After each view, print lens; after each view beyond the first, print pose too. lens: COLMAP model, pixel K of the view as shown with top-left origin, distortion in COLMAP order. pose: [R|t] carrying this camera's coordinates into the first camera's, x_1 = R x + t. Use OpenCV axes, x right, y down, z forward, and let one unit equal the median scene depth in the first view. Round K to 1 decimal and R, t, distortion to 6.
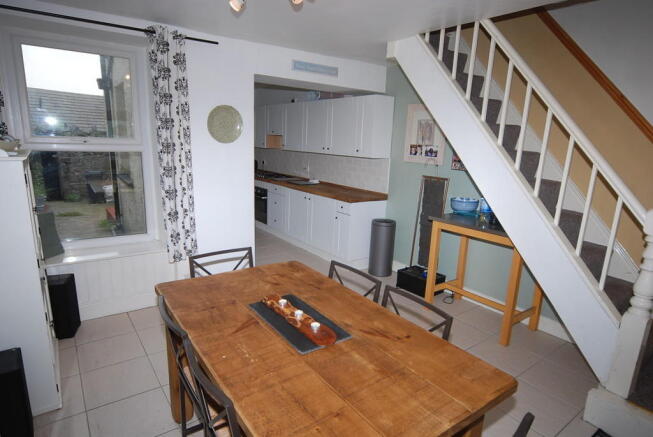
lens RADIAL K [[374.8, 0, 326.0], [0, 374.8, 221.2], [0, 0, 1]] dist [-0.017934, 0.002847]
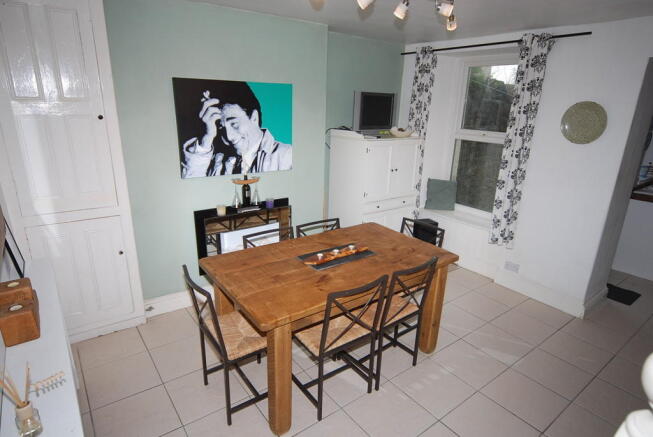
lens RADIAL K [[374.8, 0, 326.5], [0, 374.8, 220.4], [0, 0, 1]] dist [-0.017934, 0.002847]
pose [[0.019555, 0.265844, -0.963818, 1.094488], [-0.250602, 0.934532, 0.252681, -0.194588], [0.967893, 0.236594, 0.084896, 0.661682]]
